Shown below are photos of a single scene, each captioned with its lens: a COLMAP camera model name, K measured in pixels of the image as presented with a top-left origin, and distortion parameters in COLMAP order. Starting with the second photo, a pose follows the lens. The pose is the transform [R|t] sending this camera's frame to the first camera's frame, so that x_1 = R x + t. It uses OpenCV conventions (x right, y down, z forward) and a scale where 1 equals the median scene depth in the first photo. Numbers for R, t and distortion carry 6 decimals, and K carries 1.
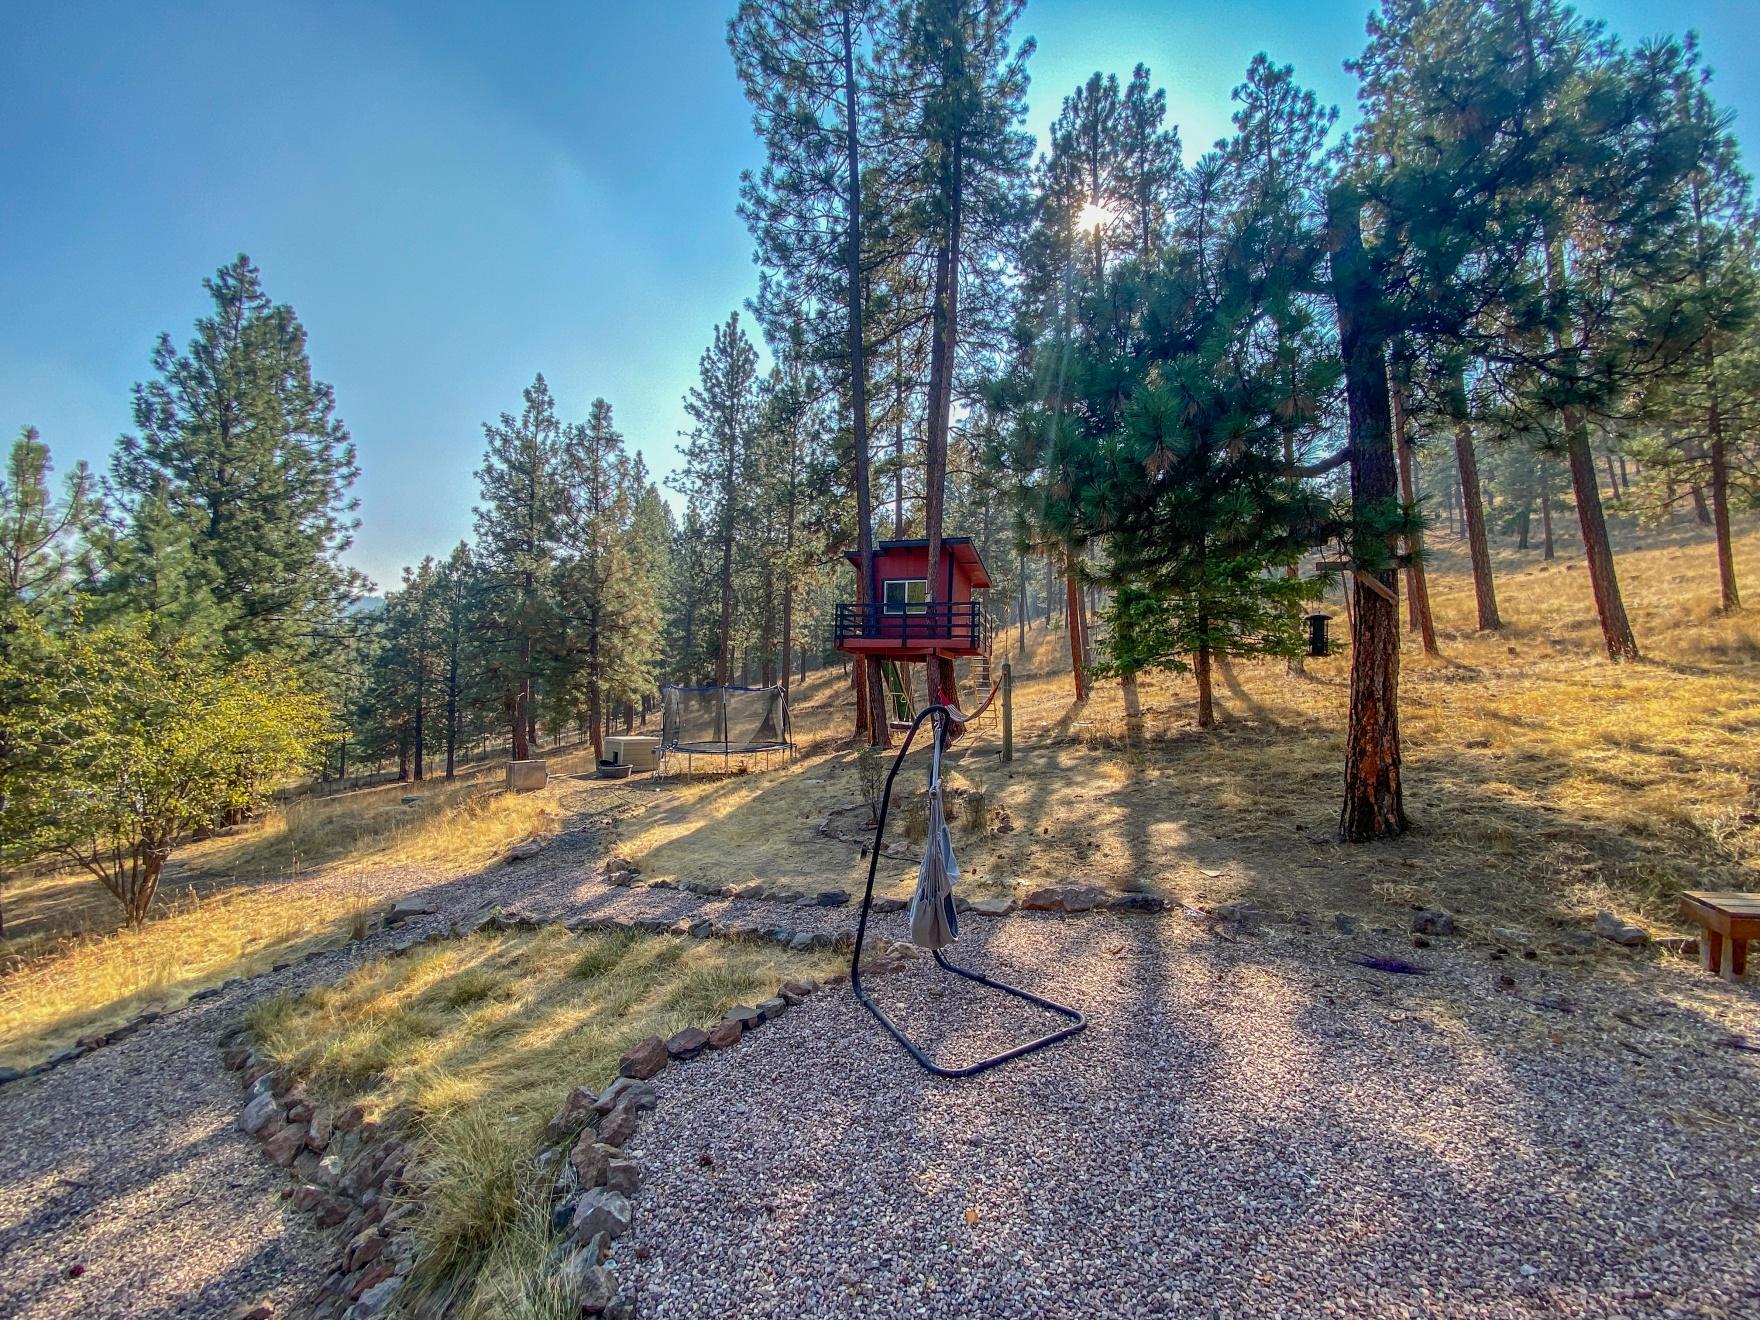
lens RADIAL K [[718.0, 0, 880.0], [0, 718.0, 660.0], [0, 0, 1]] dist [0.010836, -0.016353]
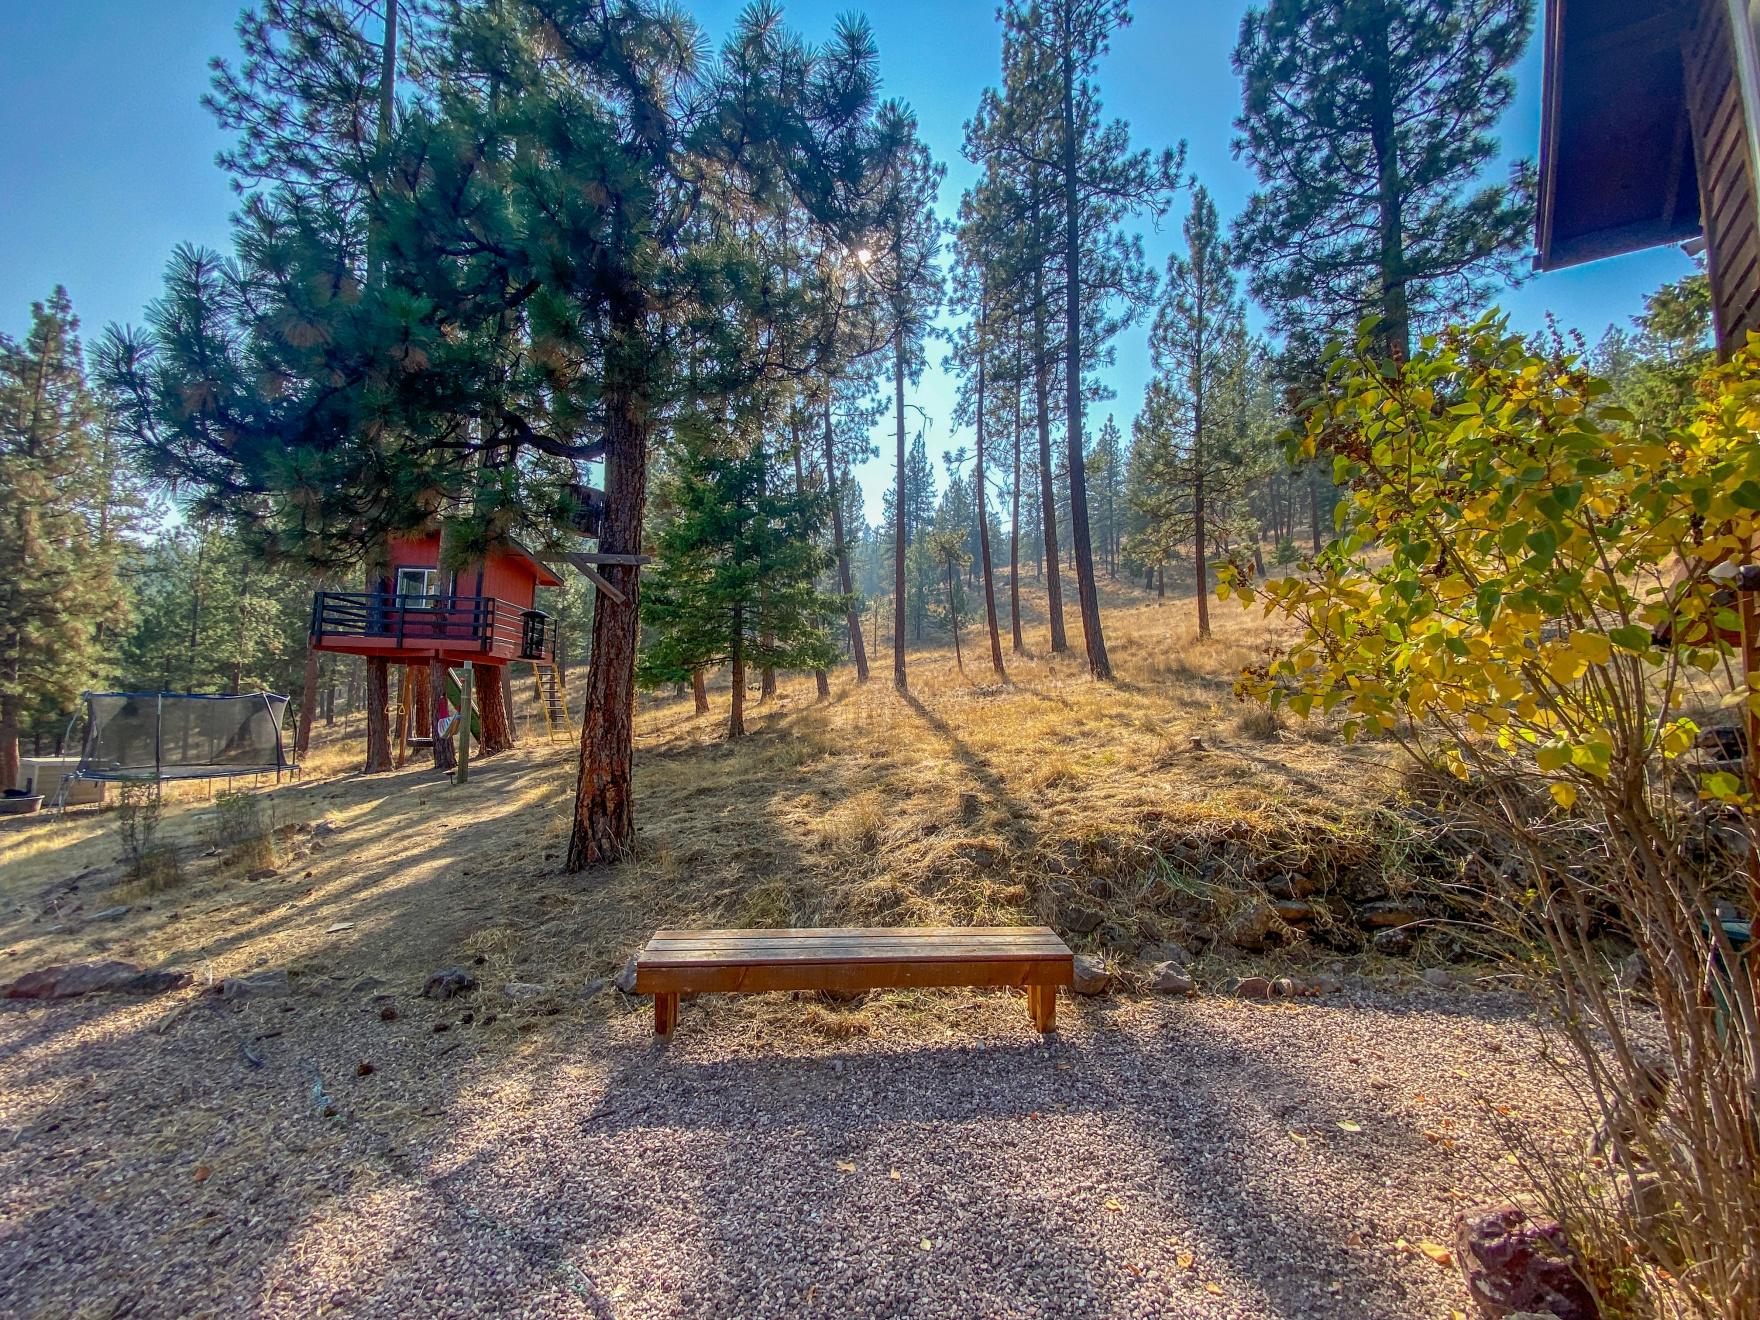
lens RADIAL K [[718.0, 0, 880.0], [0, 718.0, 660.0], [0, 0, 1]] dist [0.010836, -0.016353]
pose [[0.945391, 0.029194, 0.324628, 0.279769], [-0.023767, 0.999504, -0.020670, 0.000190], [-0.325070, 0.011826, 0.945616, 0.014399]]
